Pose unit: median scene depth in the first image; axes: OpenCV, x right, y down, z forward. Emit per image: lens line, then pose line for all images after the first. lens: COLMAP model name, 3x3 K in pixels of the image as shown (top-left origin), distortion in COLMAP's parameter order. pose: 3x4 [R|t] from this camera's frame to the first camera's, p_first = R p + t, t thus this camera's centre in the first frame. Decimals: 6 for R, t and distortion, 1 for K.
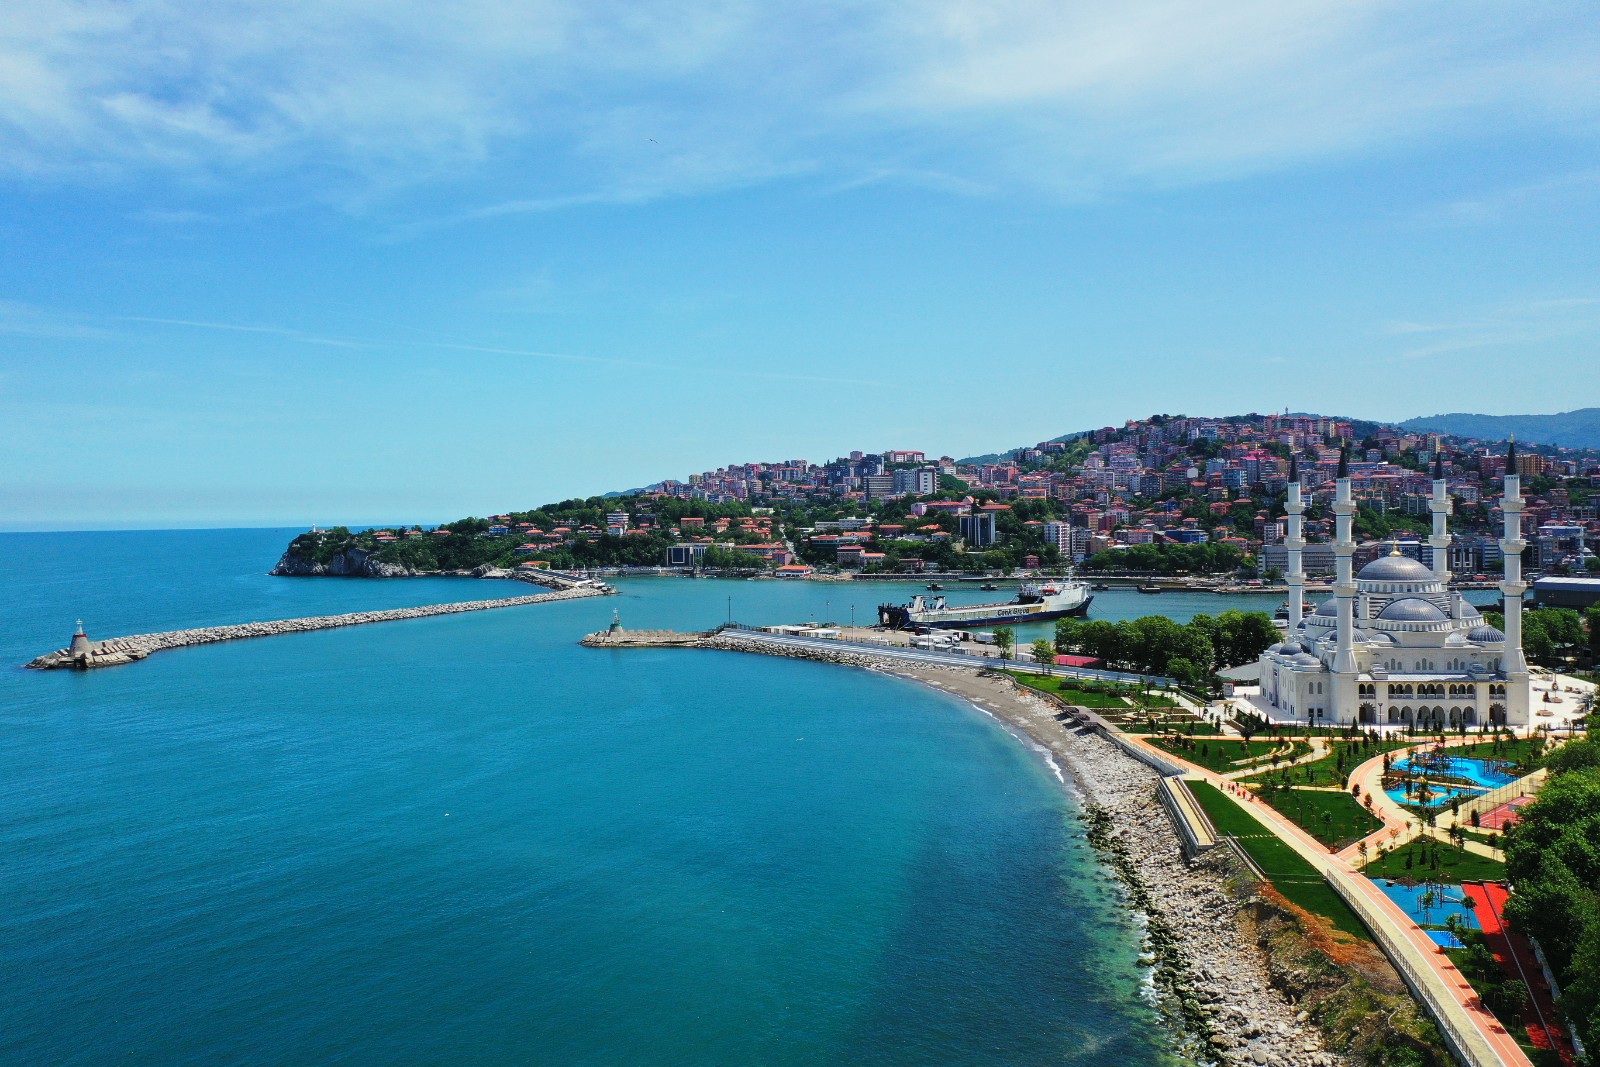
lens RADIAL K [[1252.4, 0, 789.9], [0, 1252.4, 563.0], [0, 0, 1]] dist [0.002456, 0.007201]
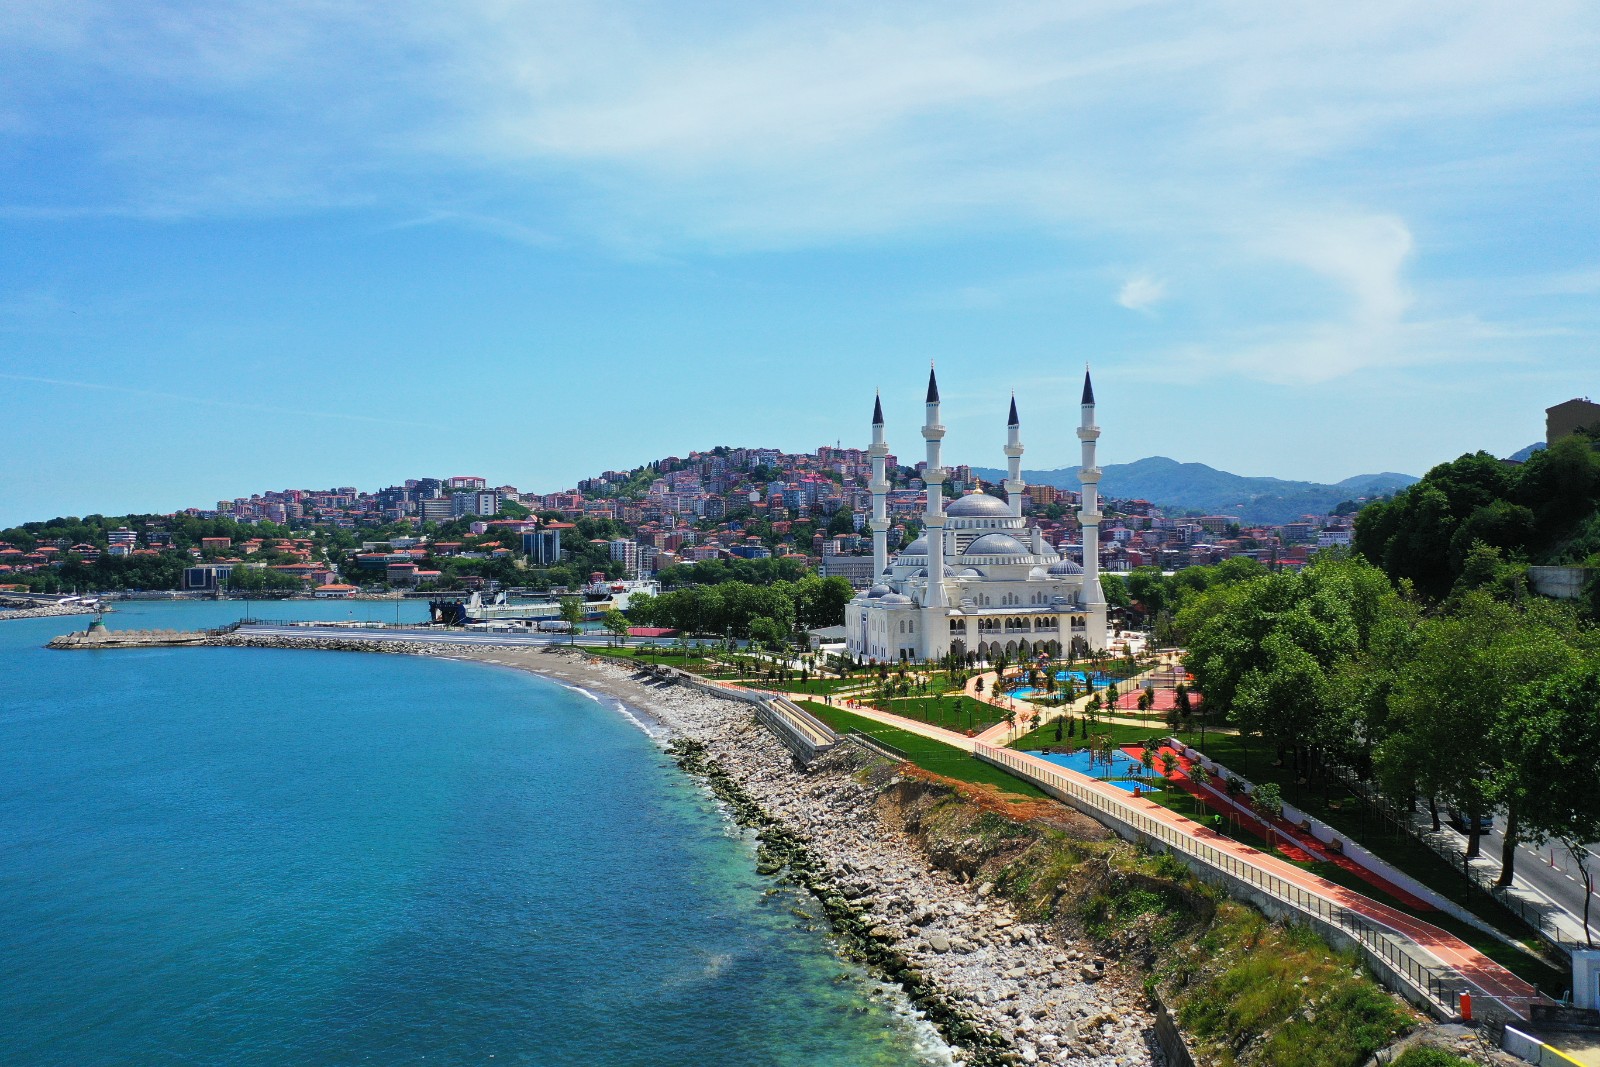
lens RADIAL K [[1252.4, 0, 789.9], [0, 1252.4, 563.0], [0, 0, 1]] dist [0.002456, 0.007201]
pose [[0.941070, 0.008492, 0.338106, 0.015041], [0.004652, 0.999265, -0.038046, 0.063744], [-0.338181, 0.037377, 0.940339, 0.108069]]
